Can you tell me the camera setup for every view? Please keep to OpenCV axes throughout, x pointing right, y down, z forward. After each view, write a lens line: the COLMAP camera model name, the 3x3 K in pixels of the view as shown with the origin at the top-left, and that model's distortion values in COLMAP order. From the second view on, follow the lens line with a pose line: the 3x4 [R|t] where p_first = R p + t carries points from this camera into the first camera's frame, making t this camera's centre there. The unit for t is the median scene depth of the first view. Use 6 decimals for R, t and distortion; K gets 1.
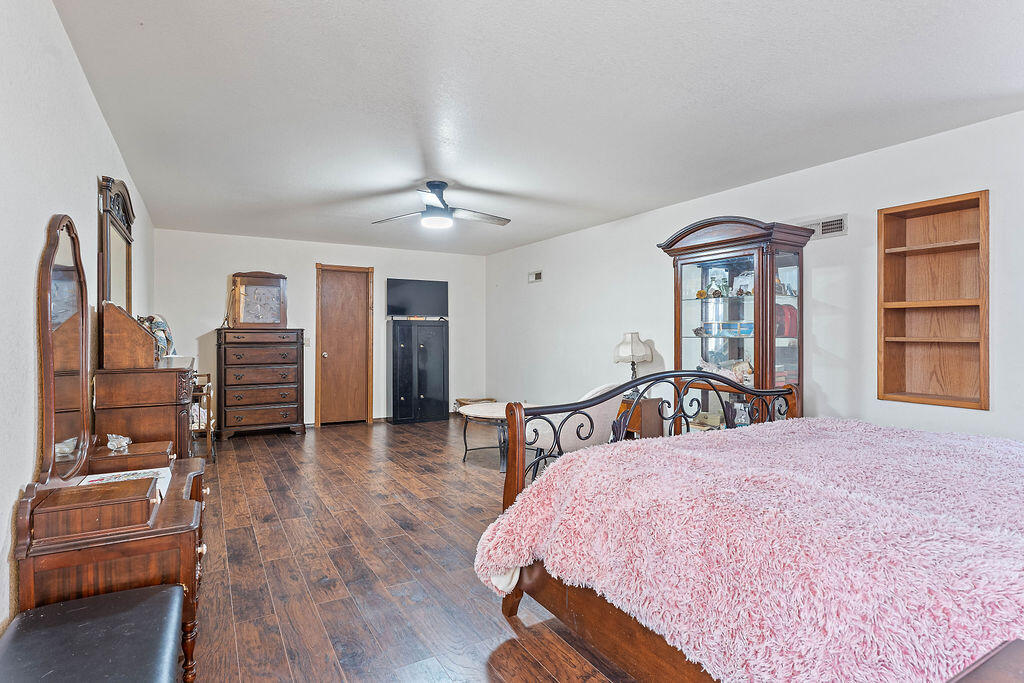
lens RADIAL K [[521.8, 0, 509.3], [0, 521.8, 337.1], [0, 0, 1]] dist [-0.002116, -0.001130]
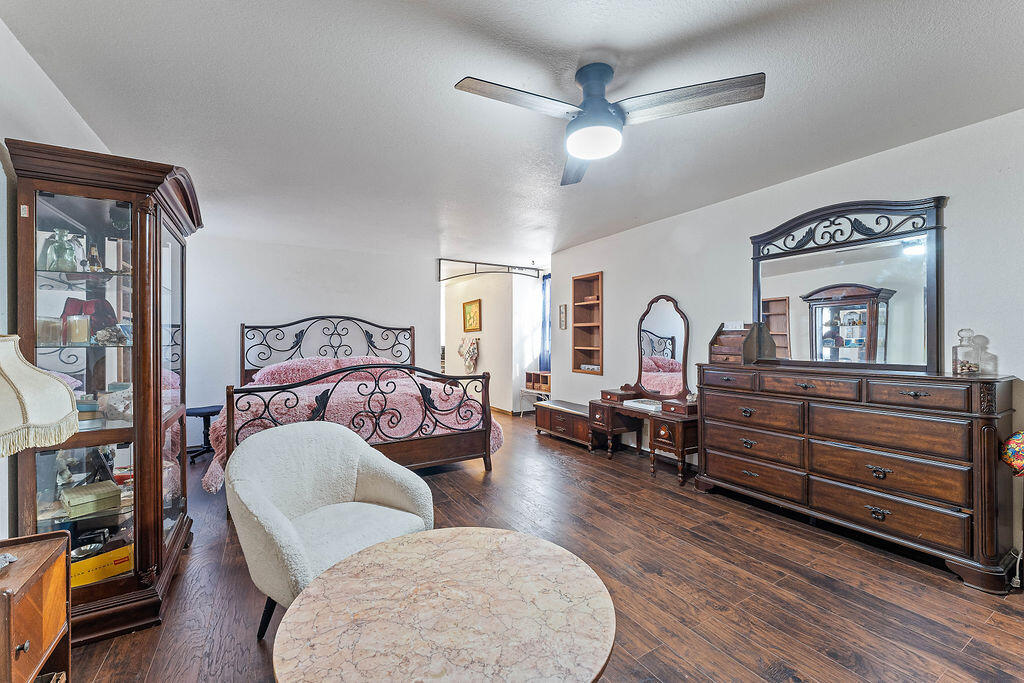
lens RADIAL K [[405.5, 0, 509.4], [0, 405.5, 340.2], [0, 0, 1]] dist [-0.001823, -0.000398]
pose [[-0.999991, 0.003956, -0.001641, -0.050252], [0.003947, 0.999976, 0.005763, -0.013241], [0.001664, 0.005756, -0.999982, 1.559200]]
